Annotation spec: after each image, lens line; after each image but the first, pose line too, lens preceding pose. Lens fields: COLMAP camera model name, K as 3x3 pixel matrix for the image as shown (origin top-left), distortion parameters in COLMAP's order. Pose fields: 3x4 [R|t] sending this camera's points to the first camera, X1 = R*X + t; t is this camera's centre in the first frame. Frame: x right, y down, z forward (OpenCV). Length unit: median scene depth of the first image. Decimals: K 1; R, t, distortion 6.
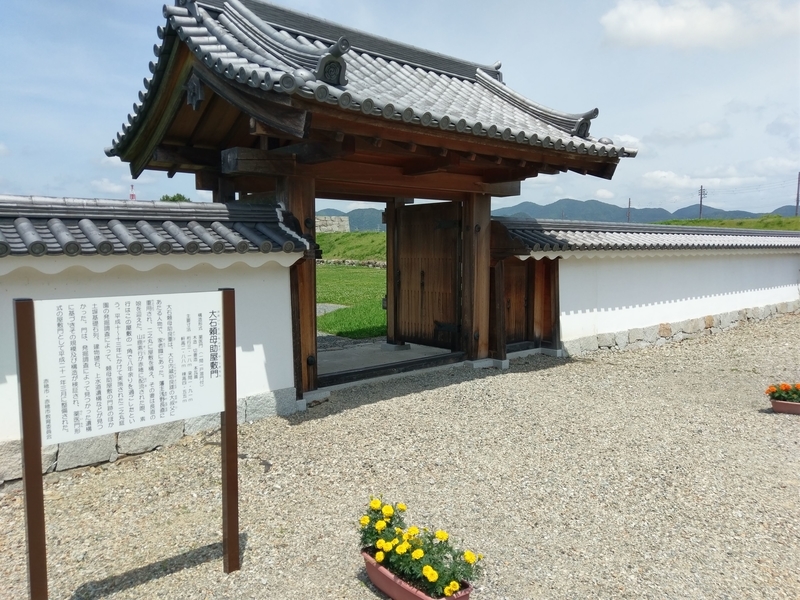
lens RADIAL K [[618.1, 0, 400.0], [0, 618.1, 300.0], [0, 0, 1]] dist [0.097735, -0.164162]
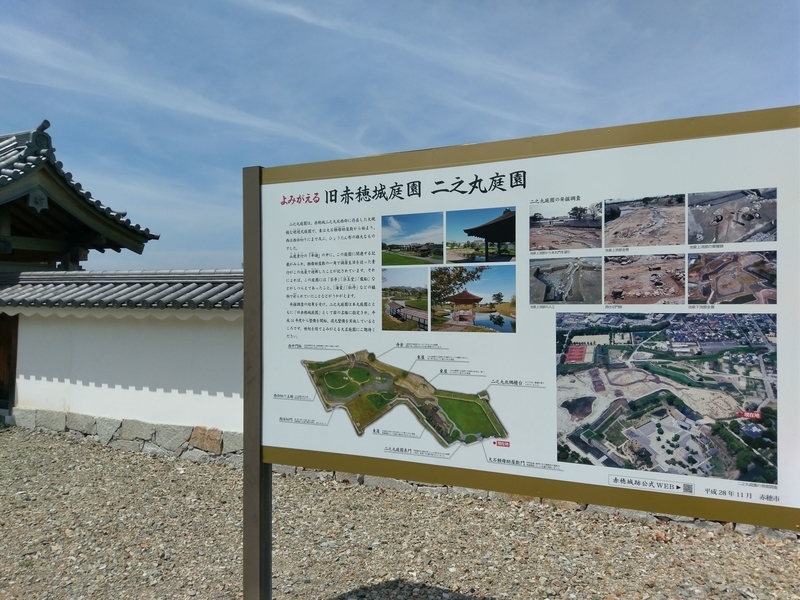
lens RADIAL K [[618.1, 0, 400.0], [0, 618.1, 300.0], [0, 0, 1]] dist [0.097735, -0.164162]
pose [[0.387722, 0.001762, -0.921775, 1.260252], [-0.078810, 0.996400, -0.031245, -0.099564], [0.918401, 0.084759, 0.386465, 1.098214]]
